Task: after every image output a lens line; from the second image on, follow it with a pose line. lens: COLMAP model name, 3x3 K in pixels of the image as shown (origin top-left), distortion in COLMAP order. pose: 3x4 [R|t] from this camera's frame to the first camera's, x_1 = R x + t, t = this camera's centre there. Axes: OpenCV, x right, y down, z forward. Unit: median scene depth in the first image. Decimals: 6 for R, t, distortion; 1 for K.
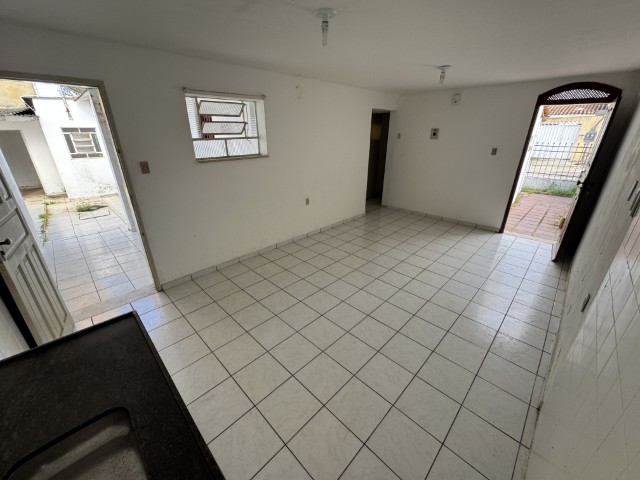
lens RADIAL K [[257.8, 0, 320.6], [0, 257.8, 241.2], [0, 0, 1]] dist [-0.001065, 0.000216]
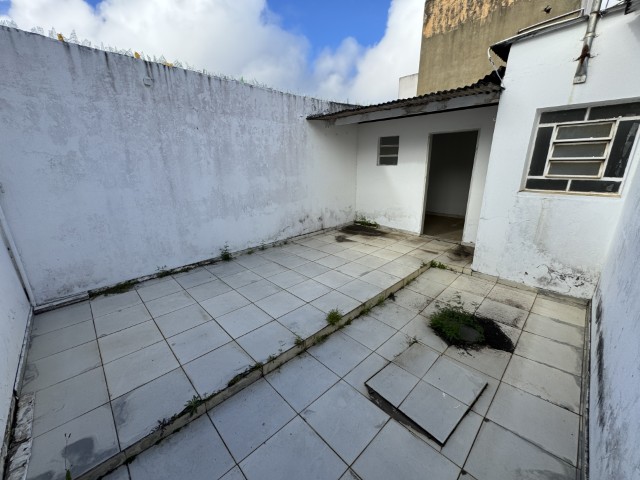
lens RADIAL K [[257.8, 0, 321.1], [0, 257.8, 238.4], [0, 0, 1]] dist [-0.001065, 0.000216]
pose [[-0.005119, 0.298338, -0.954447, -0.560241], [-0.365262, 0.887951, 0.279512, -0.250303], [0.930891, 0.350054, 0.104426, 0.694475]]
